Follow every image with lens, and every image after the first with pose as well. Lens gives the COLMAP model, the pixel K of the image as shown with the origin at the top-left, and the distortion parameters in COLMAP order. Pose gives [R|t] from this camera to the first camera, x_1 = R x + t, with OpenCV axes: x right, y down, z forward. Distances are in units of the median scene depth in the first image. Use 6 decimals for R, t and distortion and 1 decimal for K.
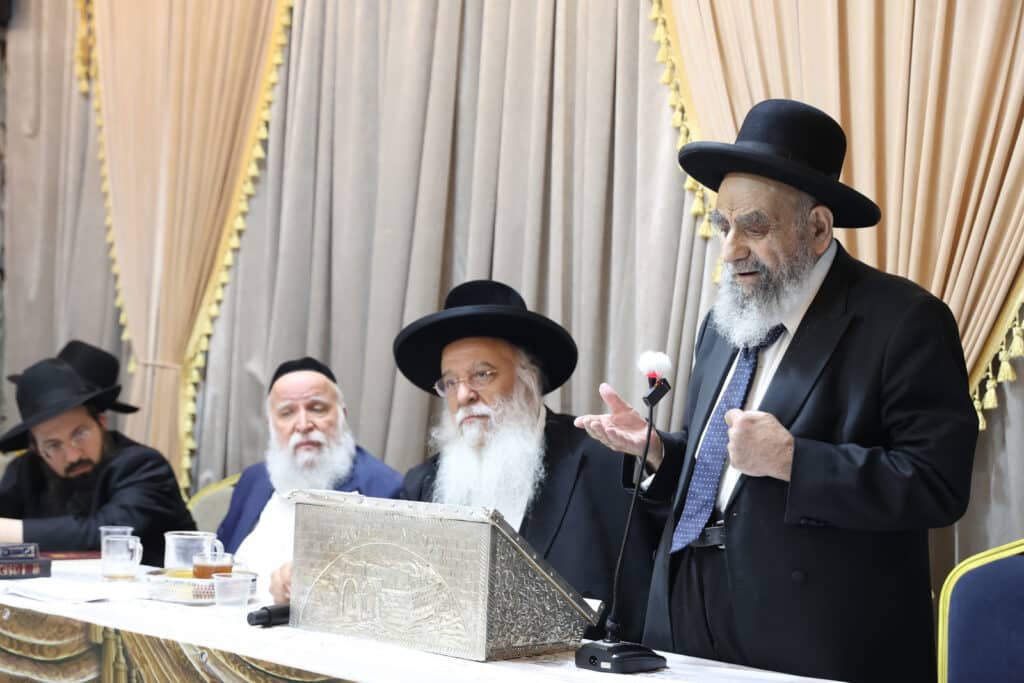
lens RADIAL K [[1669.0, 0, 493.7], [0, 1669.0, 386.3], [0, 0, 1]] dist [0.082407, 0.000000]
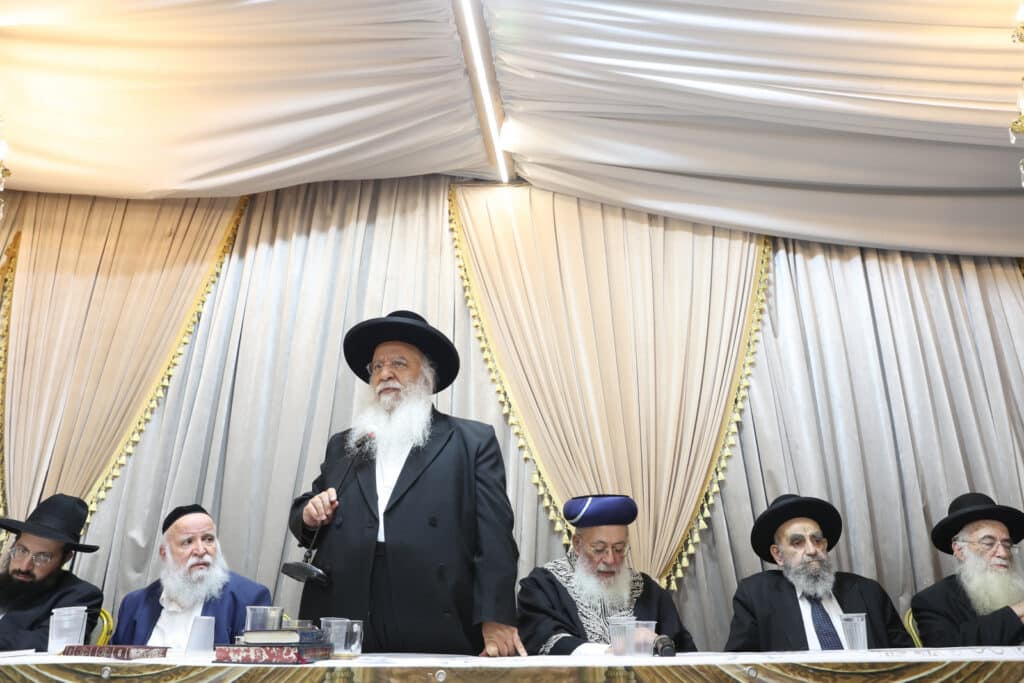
lens RADIAL K [[708.2, 0, 510.7], [0, 708.2, 333.7], [0, 0, 1]] dist [-0.096392, 0.062301]
pose [[0.743484, 0.225022, 0.629759, -0.640286], [0.024676, 0.931818, -0.362085, 0.101038], [-0.668298, 0.284745, 0.687239, 0.652229]]
